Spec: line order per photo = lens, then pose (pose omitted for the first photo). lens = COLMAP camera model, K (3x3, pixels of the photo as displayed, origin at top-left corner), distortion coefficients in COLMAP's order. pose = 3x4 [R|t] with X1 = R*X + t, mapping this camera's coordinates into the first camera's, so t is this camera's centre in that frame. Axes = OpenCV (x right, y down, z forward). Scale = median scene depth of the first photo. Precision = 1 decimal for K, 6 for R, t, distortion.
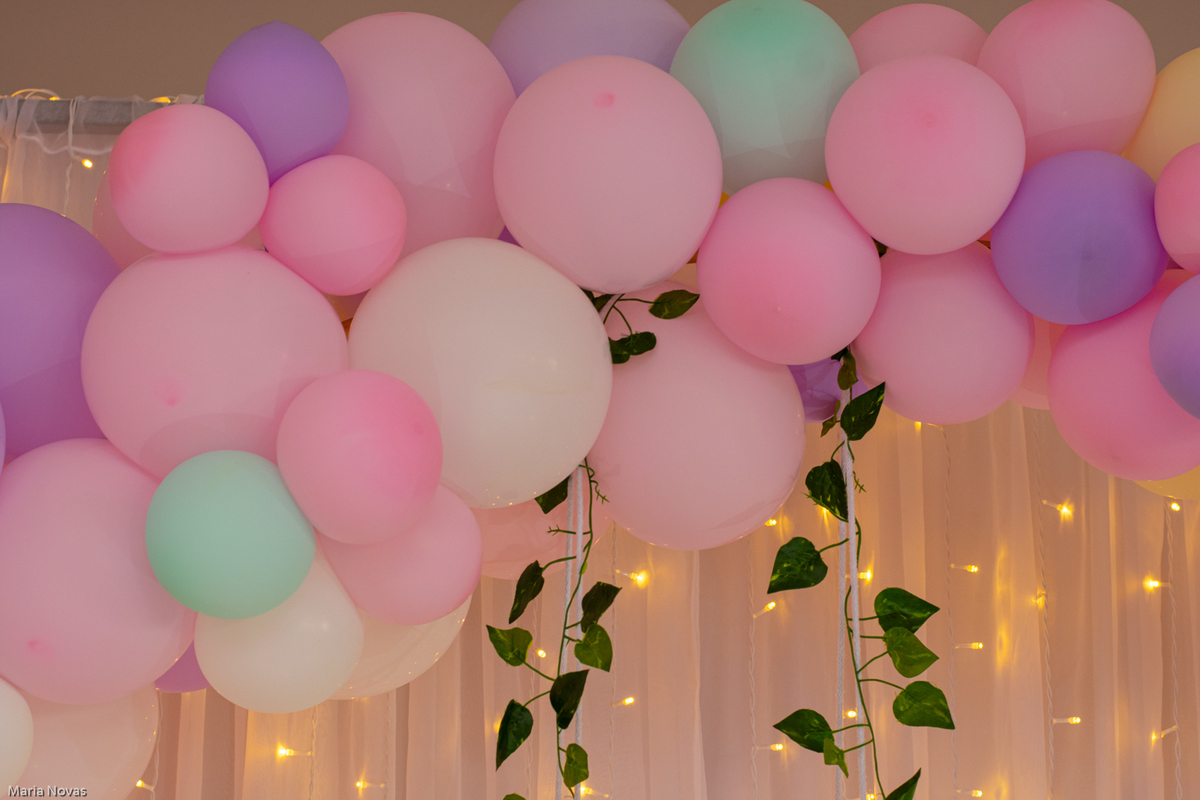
lens RADIAL K [[2785.3, 0, 601.1], [0, 2785.3, 365.2], [0, 0, 1]] dist [0.001687, 0.180154]
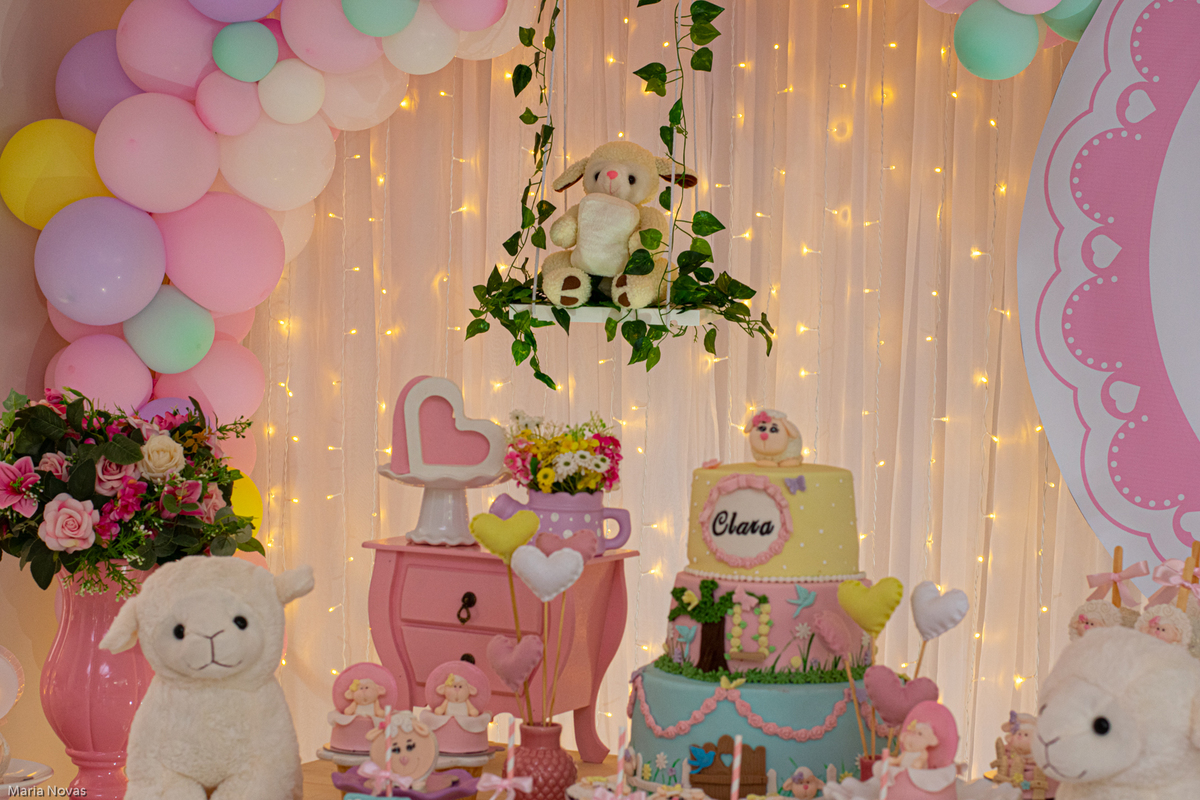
lens RADIAL K [[2706.9, 0, 582.9], [0, 2706.9, 400.8], [0, 0, 1]] dist [0.028047, -0.197199]
pose [[0.910461, 0.018123, -0.413198, 0.857053], [0.110012, 0.952439, 0.284179, -0.214992], [0.398695, -0.304191, 0.865165, -0.843012]]
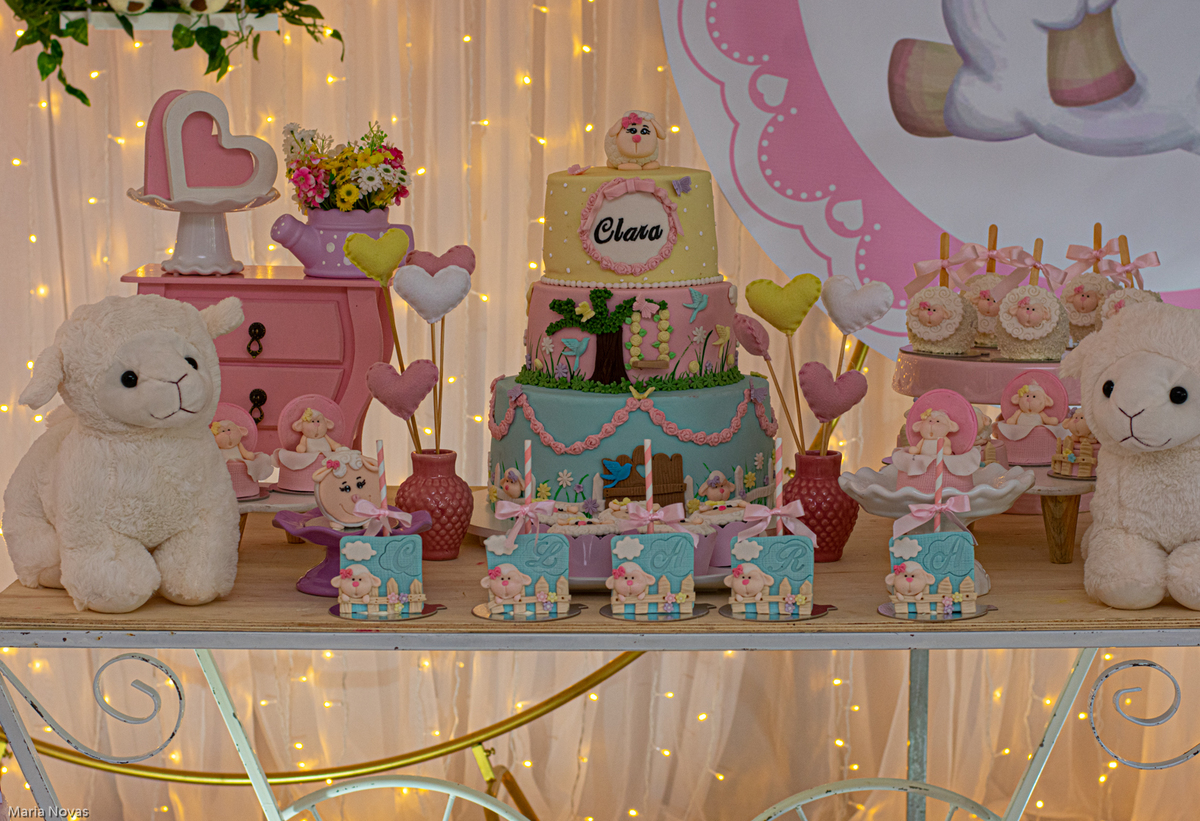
lens RADIAL K [[2889.8, 0, 600.0], [0, 2889.8, 410.5], [0, 0, 1]] dist [0.014936, 0.102685]
pose [[0.999750, -0.016669, -0.014911, 0.359628], [0.021297, 0.913107, 0.407163, -0.255593], [0.006828, -0.407379, 0.913234, -0.980315]]
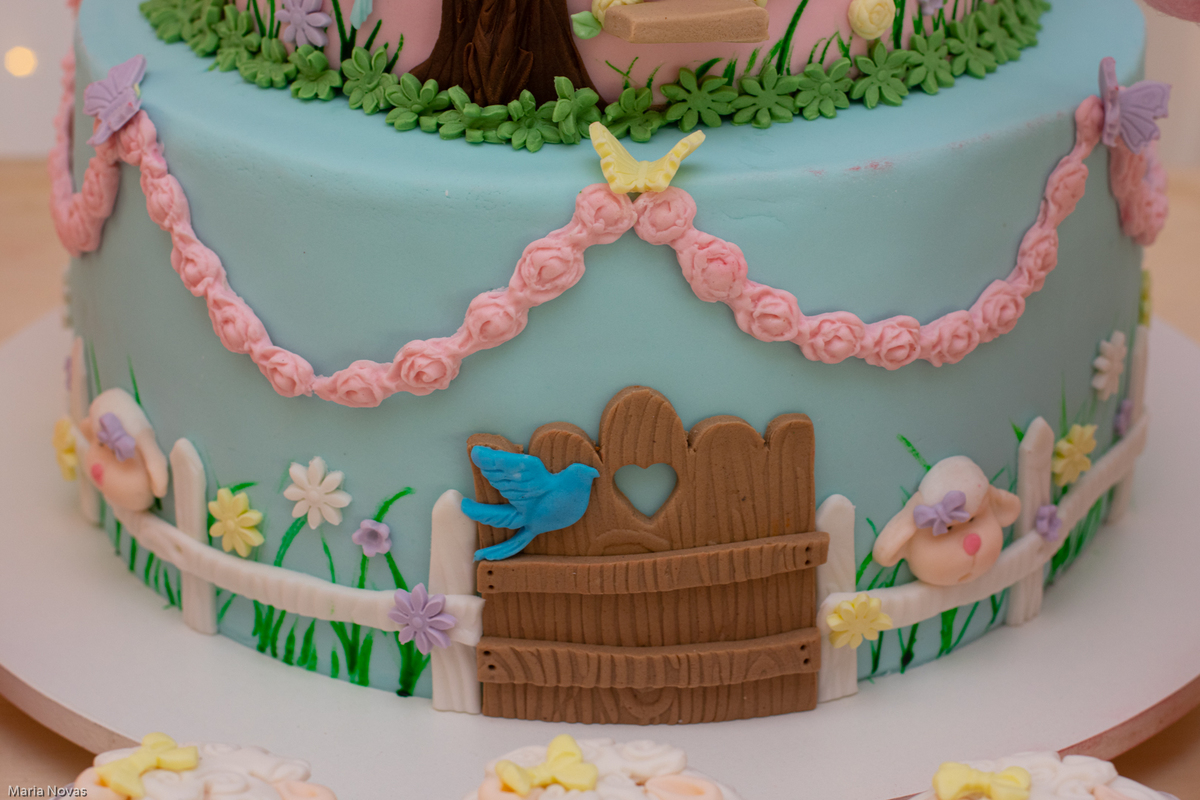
lens RADIAL K [[2785.3, 0, 601.1], [0, 2785.3, 365.2], [0, 0, 1]] dist [0.001687, 0.180154]
pose [[0.999834, 0.000740, -0.018190, 0.359916], [0.011472, 0.750210, 0.661101, 0.133746], [0.014135, -0.661200, 0.750077, 0.087615]]
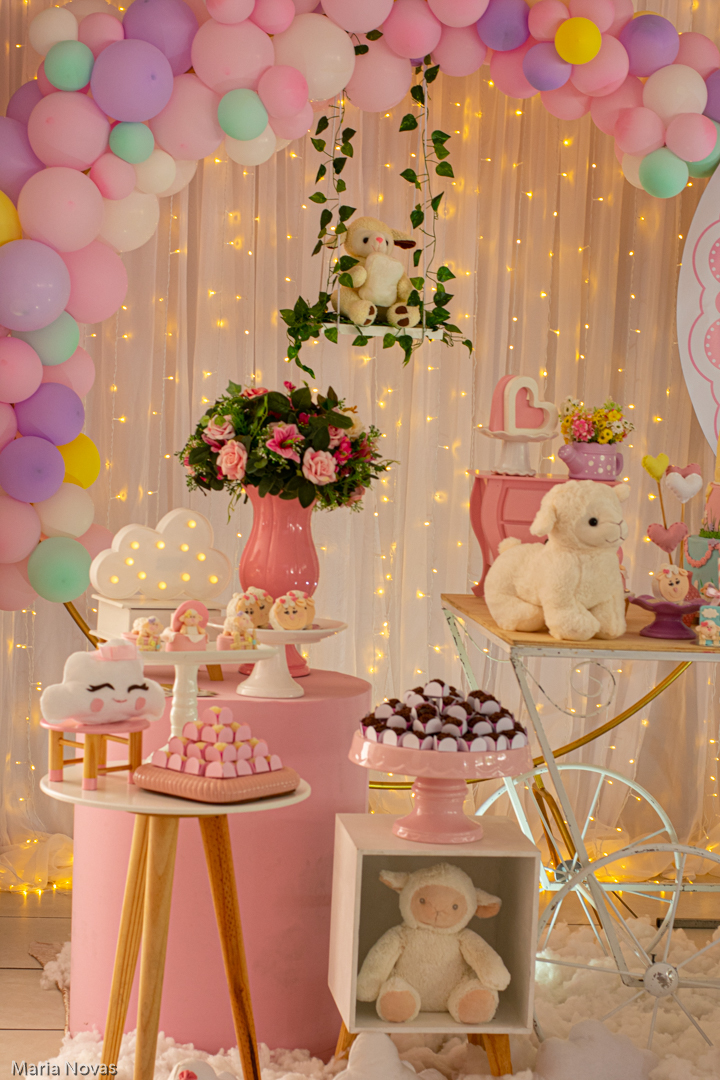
lens RADIAL K [[2436.2, 0, 359.6], [0, 2436.2, 562.5], [0, 0, 1]] dist [0.028047, -0.197199]
pose [[0.990898, 0.014000, 0.133883, -0.352856], [-0.063383, 0.925953, 0.372281, -0.499027], [-0.118757, -0.377378, 0.918413, -1.752441]]
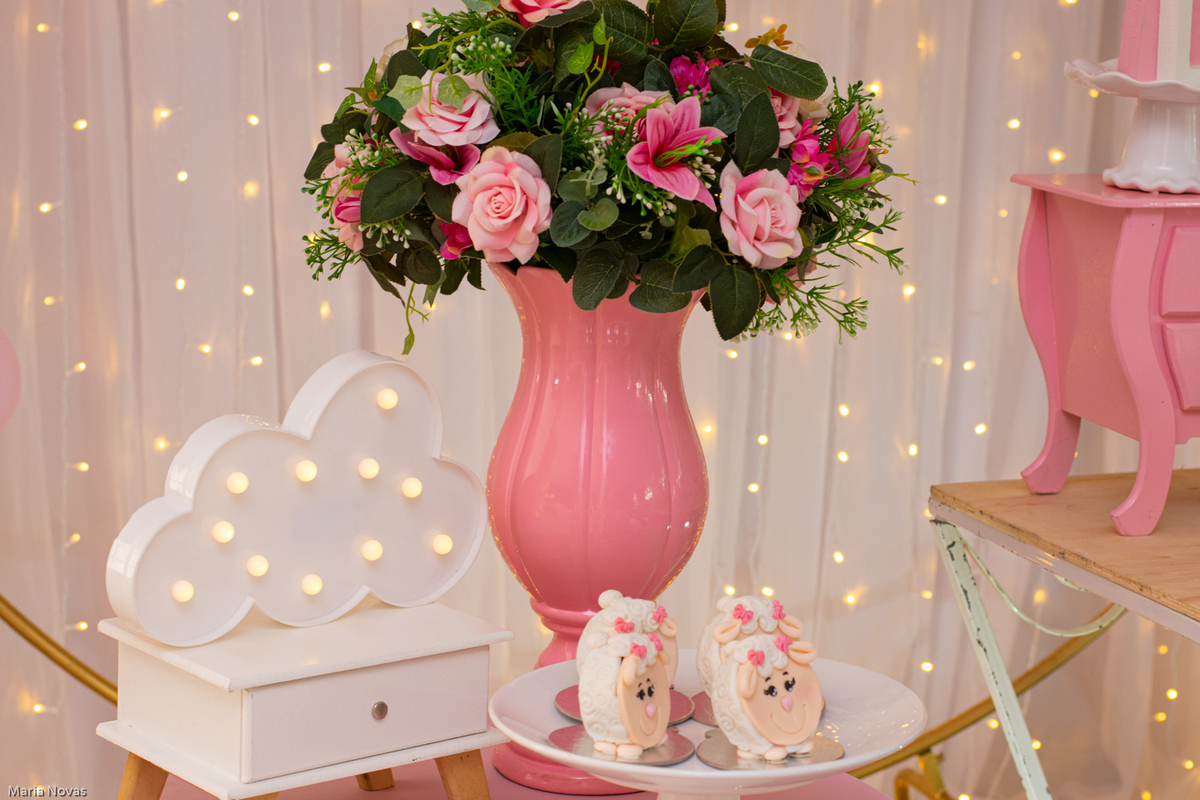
lens RADIAL K [[2706.9, 0, 582.9], [0, 2706.9, 400.8], [0, 0, 1]] dist [0.028047, -0.197199]
pose [[0.940381, -0.064739, 0.333904, -0.434988], [-0.099069, 0.887015, 0.450987, -0.059659], [-0.325374, -0.457179, 0.827719, -0.332932]]
